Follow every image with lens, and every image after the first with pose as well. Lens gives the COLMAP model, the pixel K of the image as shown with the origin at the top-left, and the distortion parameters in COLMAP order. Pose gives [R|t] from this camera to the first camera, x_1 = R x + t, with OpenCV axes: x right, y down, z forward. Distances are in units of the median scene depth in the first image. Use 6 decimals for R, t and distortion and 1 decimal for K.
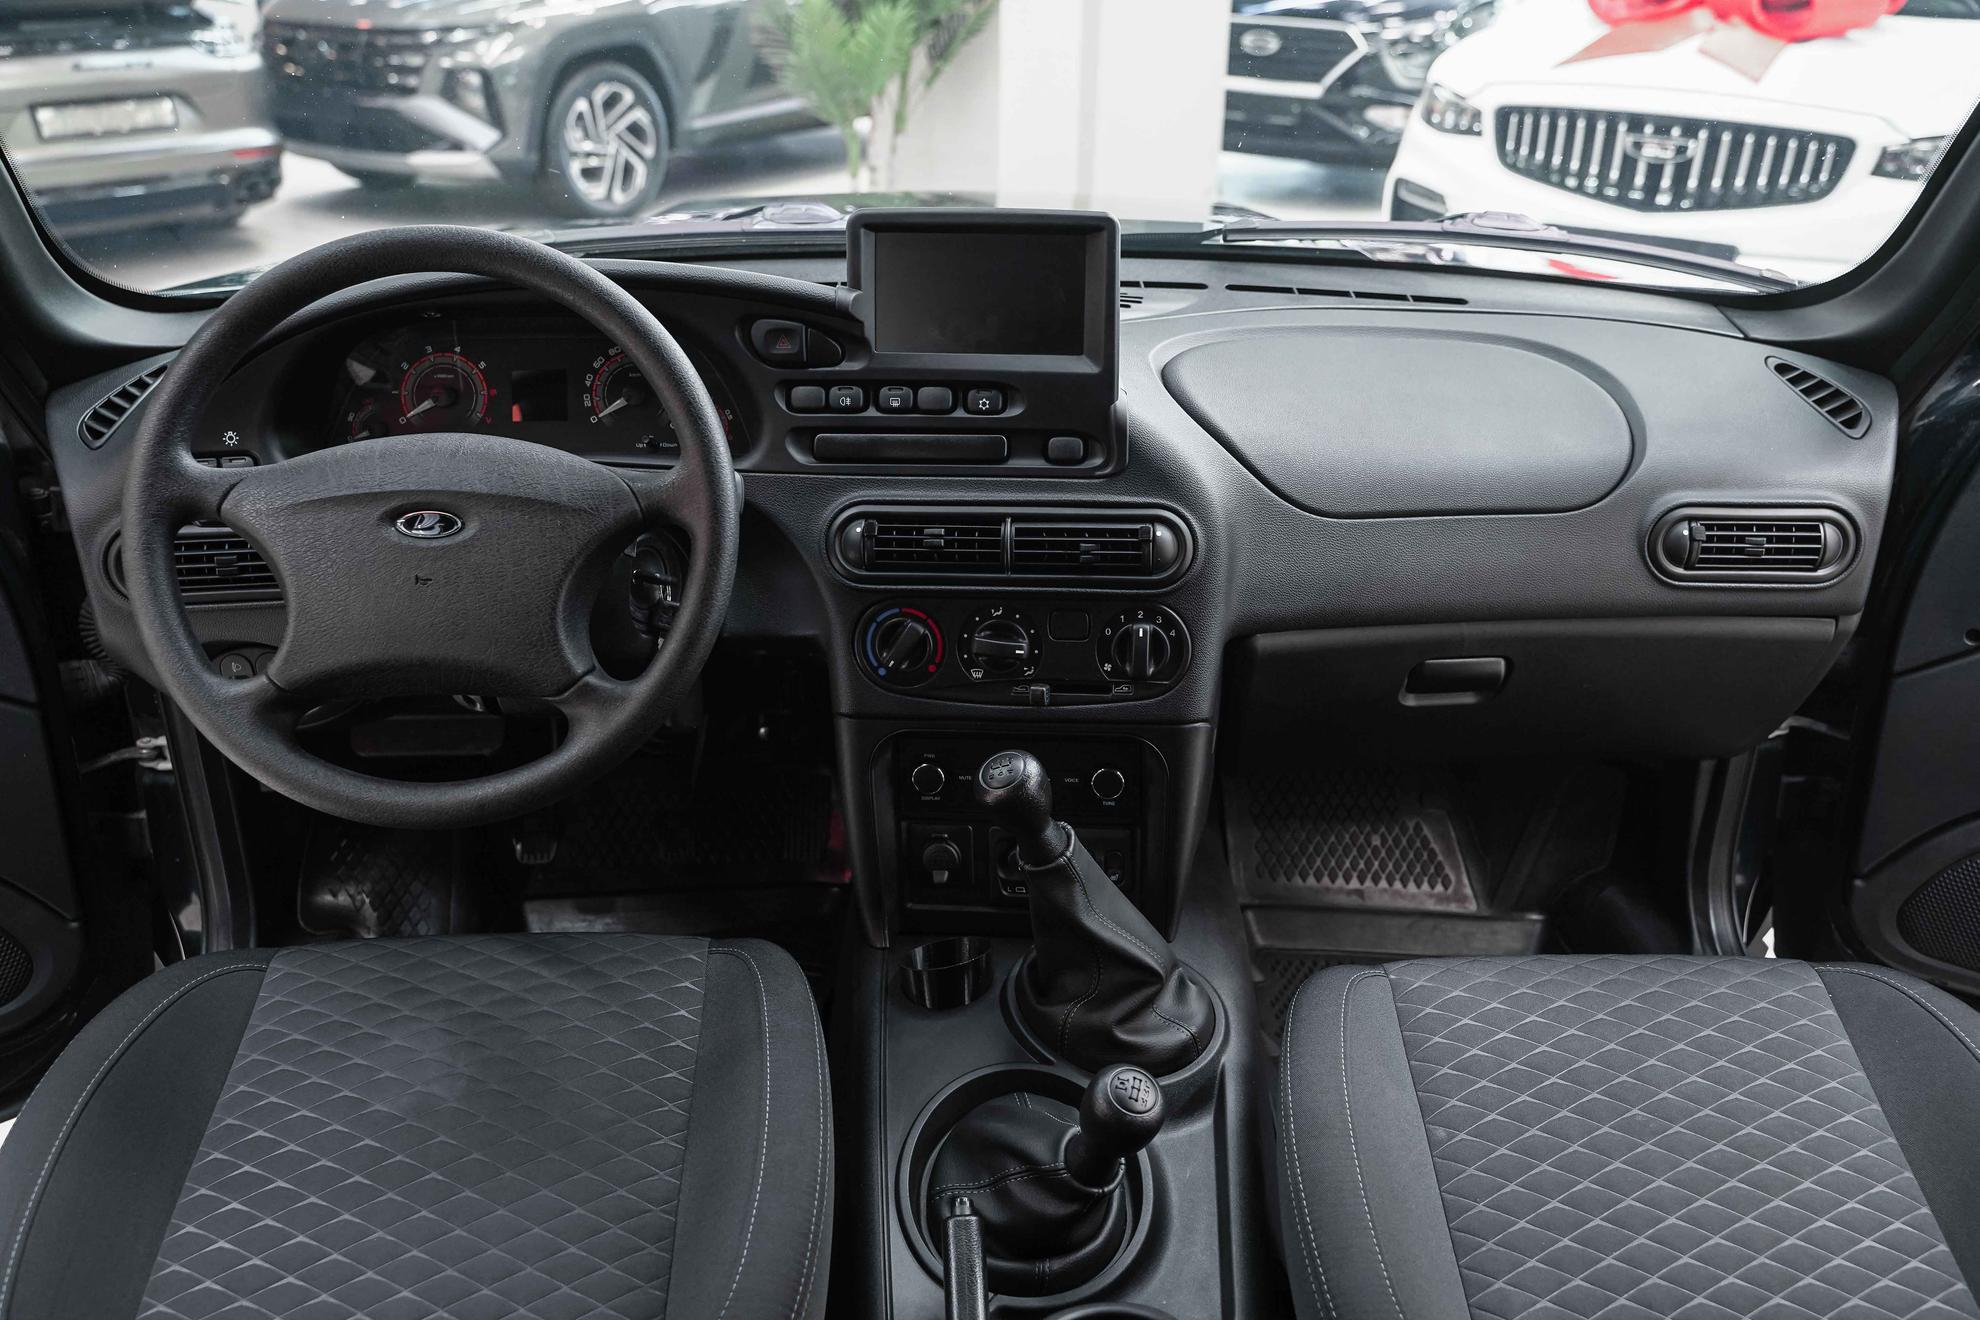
lens RADIAL K [[1615.9, 0, 990.0], [0, 1615.9, 660.0], [0, 0, 1]] dist [-0.022528, -0.000396]
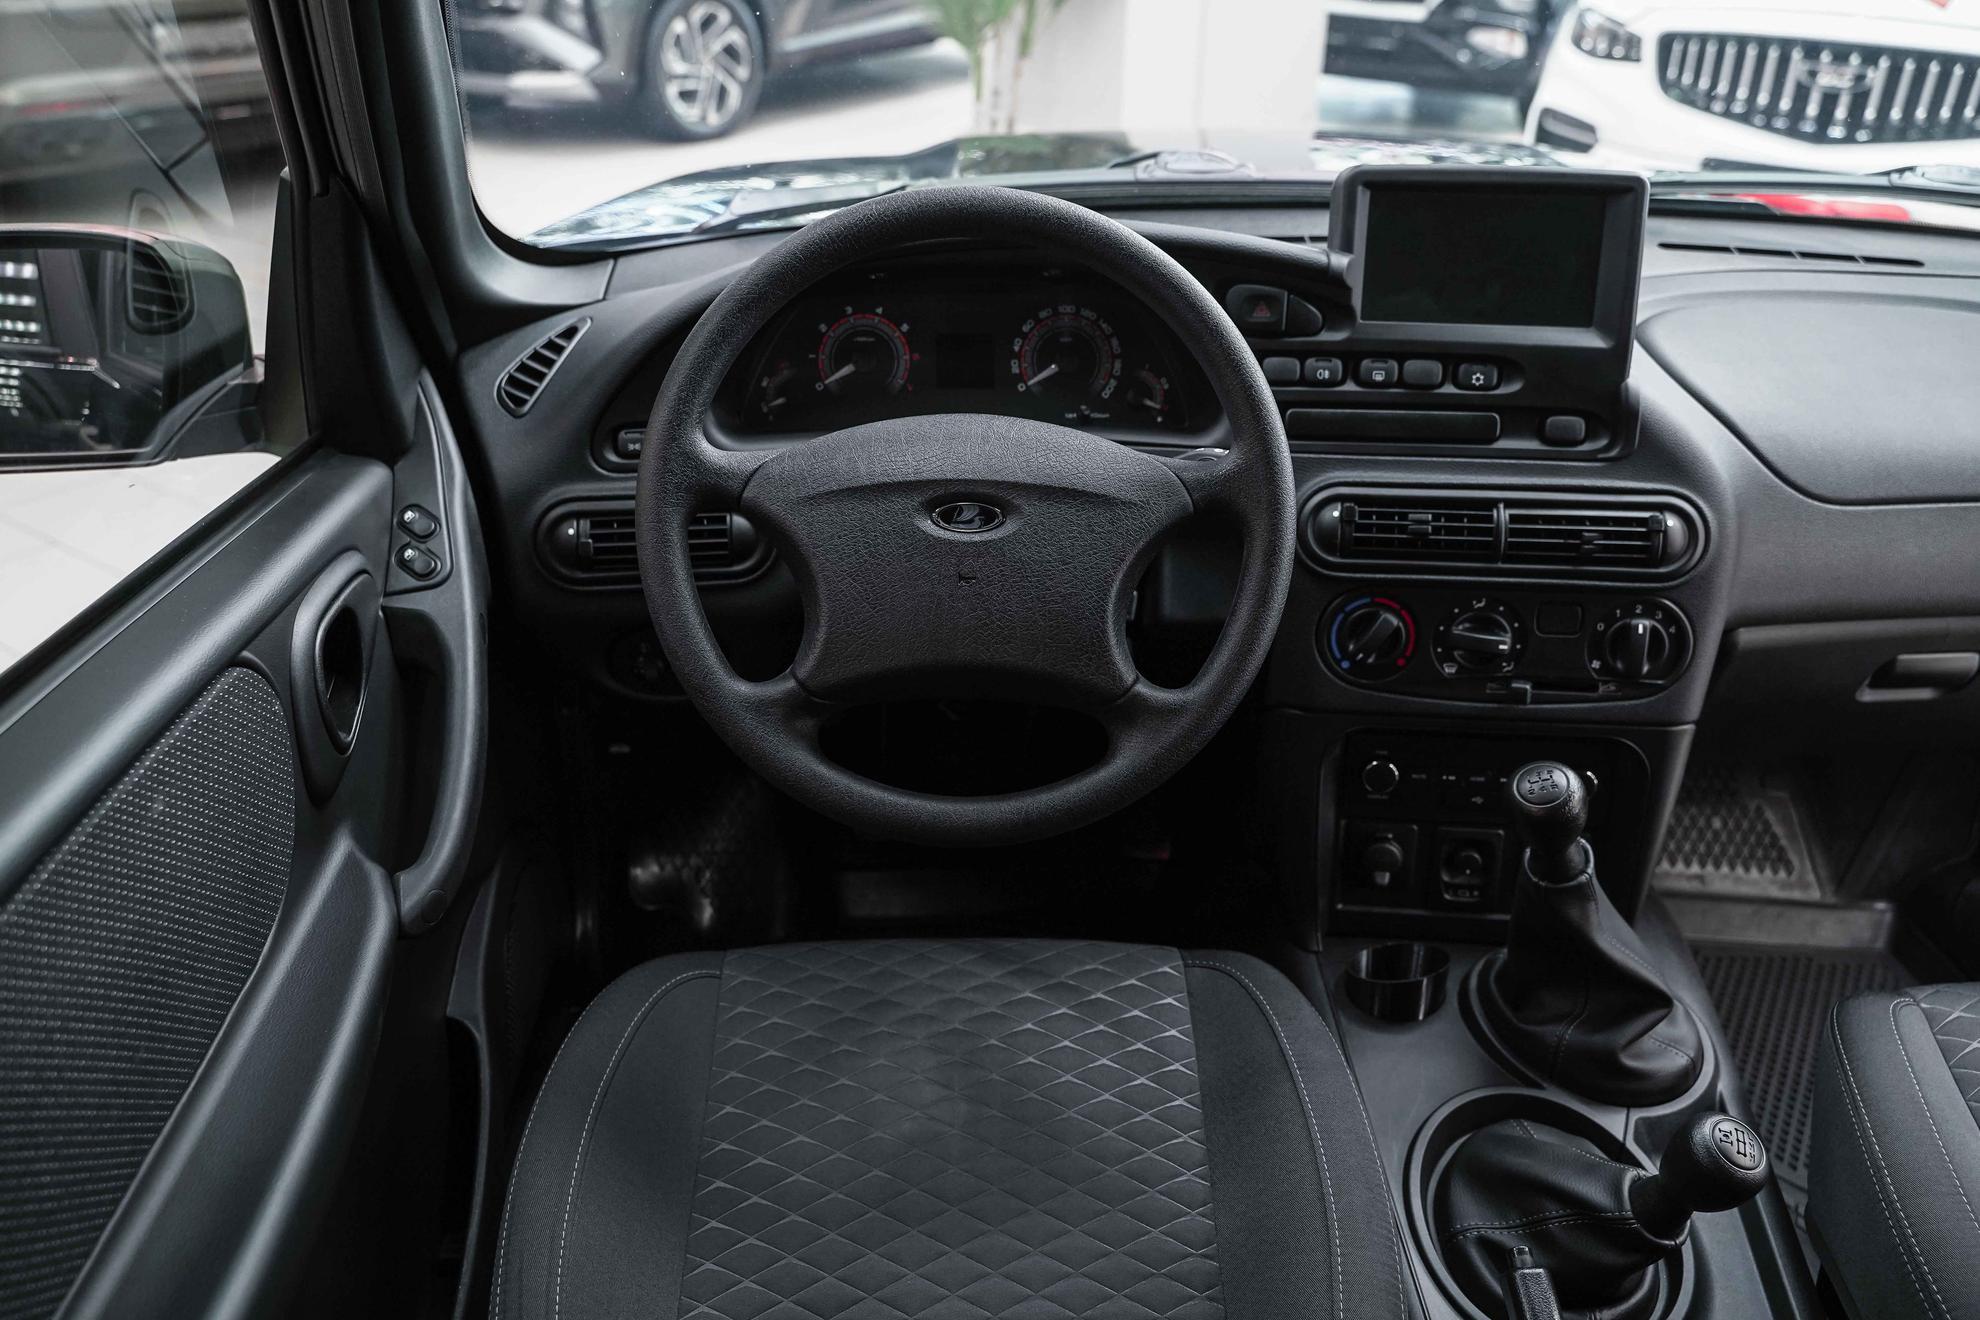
lens RADIAL K [[1595.0, 0, 990.0], [0, 1595.0, 660.0], [0, 0, 1]] dist [-0.012924, 0.003623]
pose [[0.999486, 0.014094, -0.028801, -0.235992], [-0.012693, 0.998754, 0.048264, -0.035799], [0.029445, -0.047873, 0.998419, 0.069511]]
